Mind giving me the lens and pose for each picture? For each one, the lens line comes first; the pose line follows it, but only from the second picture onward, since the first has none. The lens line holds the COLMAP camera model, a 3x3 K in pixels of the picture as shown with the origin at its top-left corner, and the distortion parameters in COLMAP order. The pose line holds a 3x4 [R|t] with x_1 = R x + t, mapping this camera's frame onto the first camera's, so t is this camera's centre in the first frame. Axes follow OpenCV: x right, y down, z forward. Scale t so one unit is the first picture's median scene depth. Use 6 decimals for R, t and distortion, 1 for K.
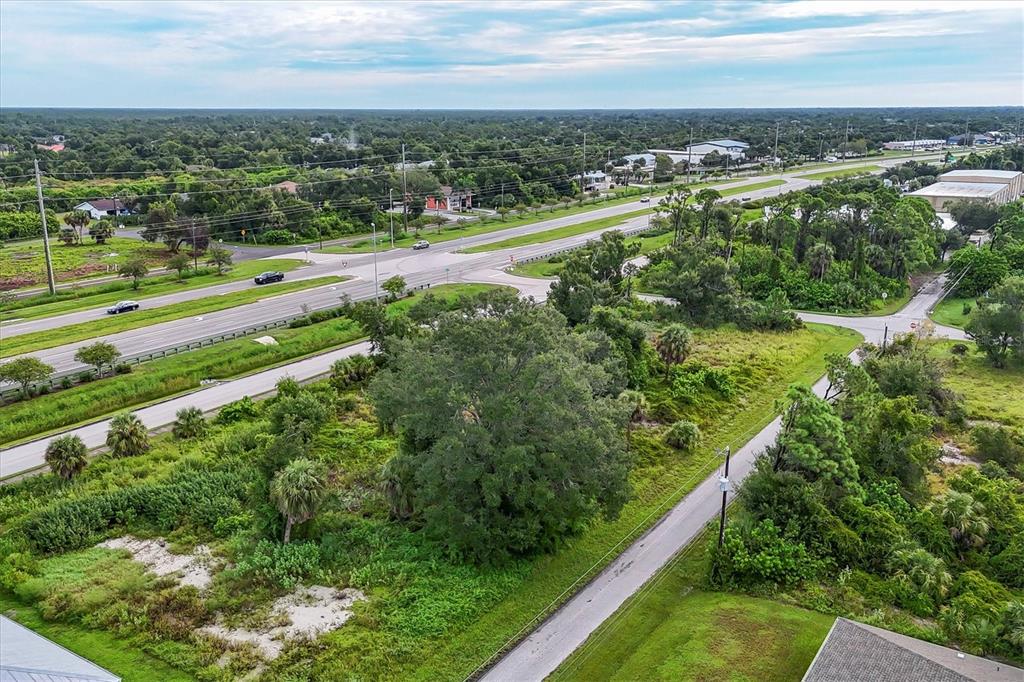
lens RADIAL K [[913.4, 0, 497.2], [0, 913.4, 339.7], [0, 0, 1]] dist [0.107197, -0.135623]
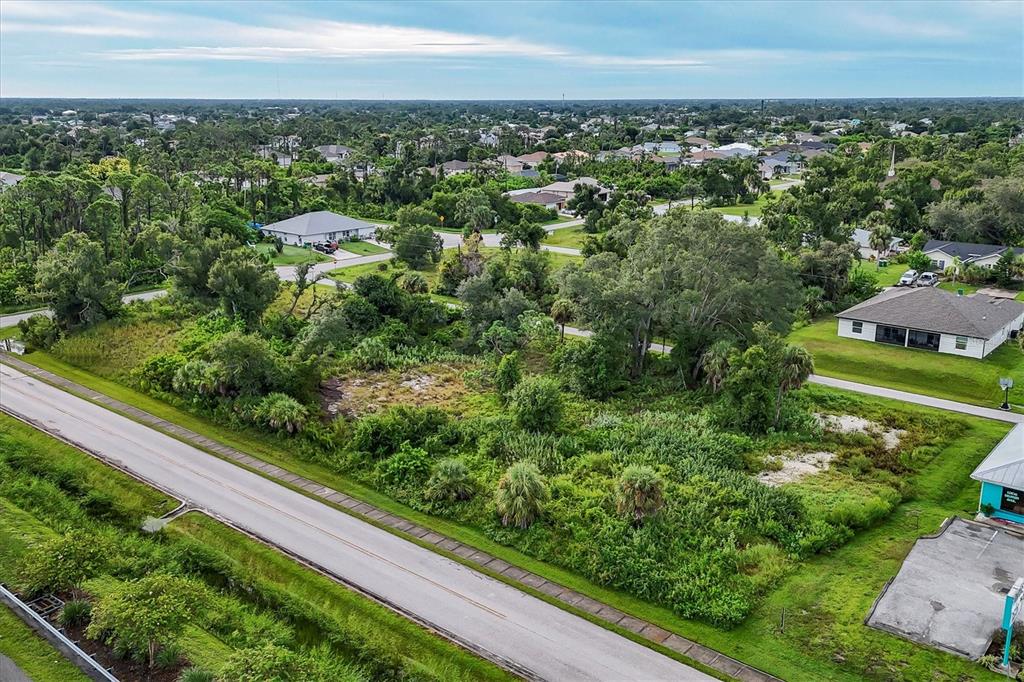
lens RADIAL K [[913.4, 0, 497.2], [0, 913.4, 339.7], [0, 0, 1]] dist [0.107197, -0.135623]
pose [[0.112241, -0.254725, 0.960478, -0.914438], [0.233980, 0.946182, 0.223591, -0.168932], [-0.965741, 0.199636, 0.165801, 0.690377]]
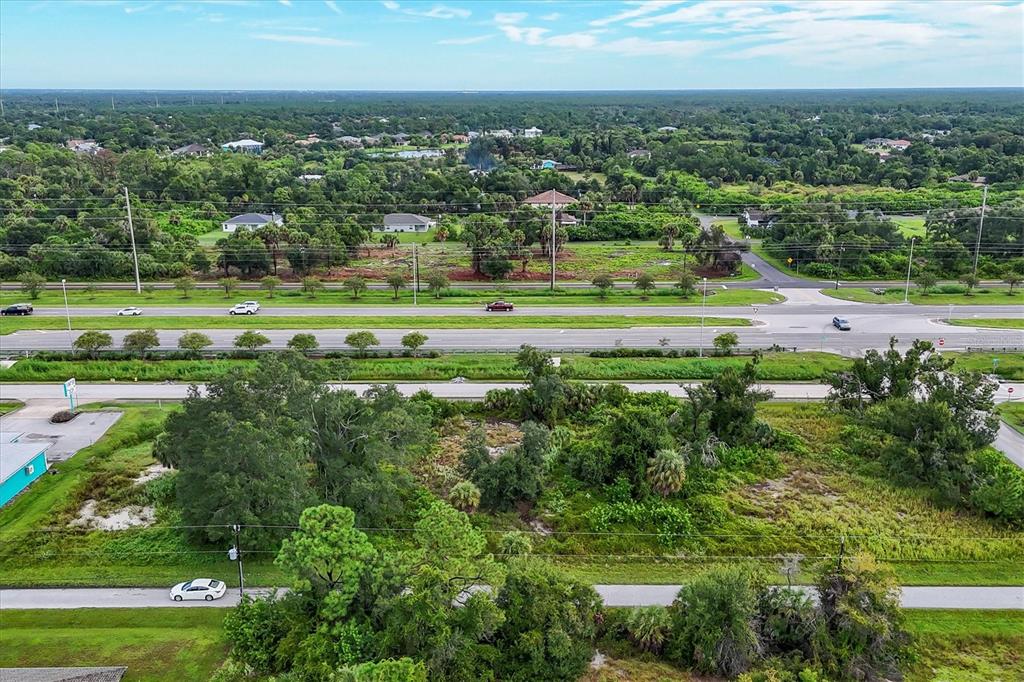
lens RADIAL K [[904.6, 0, 506.5], [0, 904.6, 326.9], [0, 0, 1]] dist [0.093714, -0.114449]
pose [[0.547121, 0.211952, -0.809774, 0.772187], [-0.201424, 0.972321, 0.118406, -0.198327], [0.812457, 0.098325, 0.574670, 0.320402]]
